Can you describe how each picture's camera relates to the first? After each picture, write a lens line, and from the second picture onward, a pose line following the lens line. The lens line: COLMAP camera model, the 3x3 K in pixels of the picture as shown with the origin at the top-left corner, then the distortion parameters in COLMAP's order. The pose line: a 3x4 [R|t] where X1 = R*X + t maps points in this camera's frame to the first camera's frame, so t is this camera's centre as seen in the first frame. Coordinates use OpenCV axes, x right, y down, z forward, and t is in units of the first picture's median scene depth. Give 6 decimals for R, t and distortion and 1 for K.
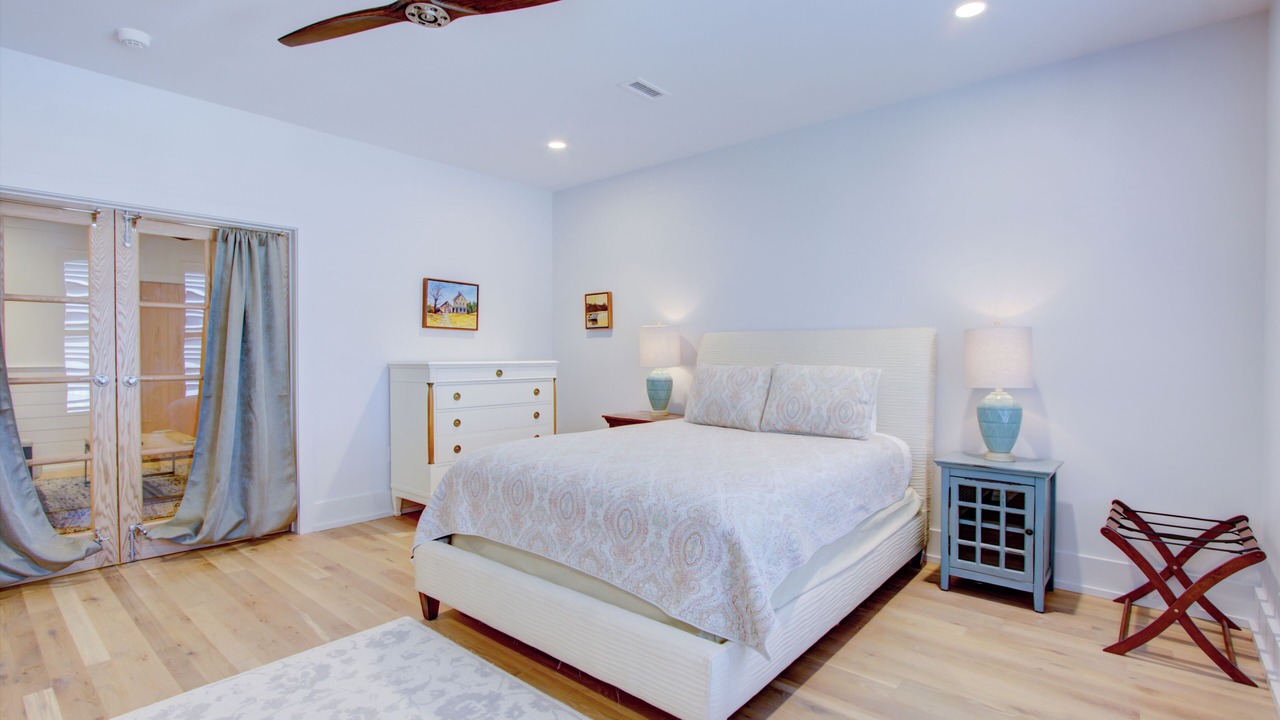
lens RADIAL K [[598.5, 0, 628.6], [0, 598.5, 366.9], [0, 0, 1]] dist [-0.016992, 0.001685]
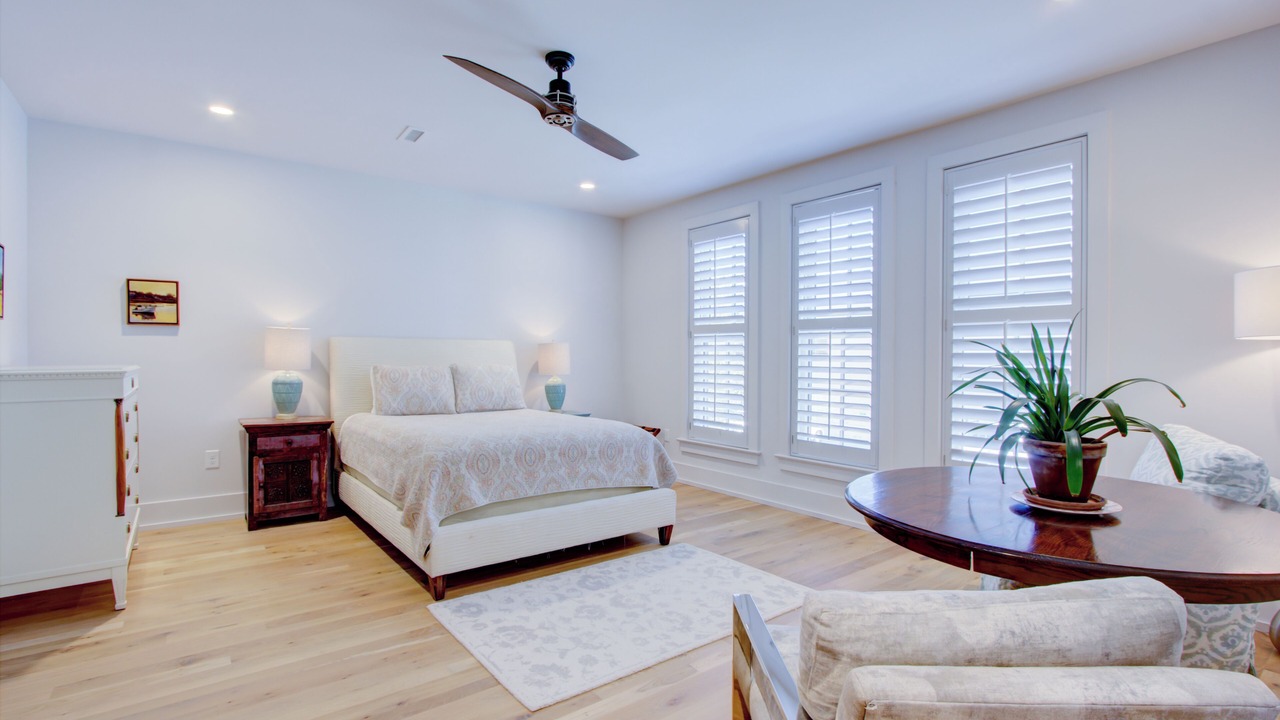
lens RADIAL K [[598.5, 0, 626.0], [0, 598.5, 356.1], [0, 0, 1]] dist [-0.016992, 0.001685]
pose [[0.215796, -0.000929, 0.976438, -1.419805], [0.016873, 0.999854, -0.002778, -0.018132], [-0.976293, 0.017075, 0.215780, 0.445239]]
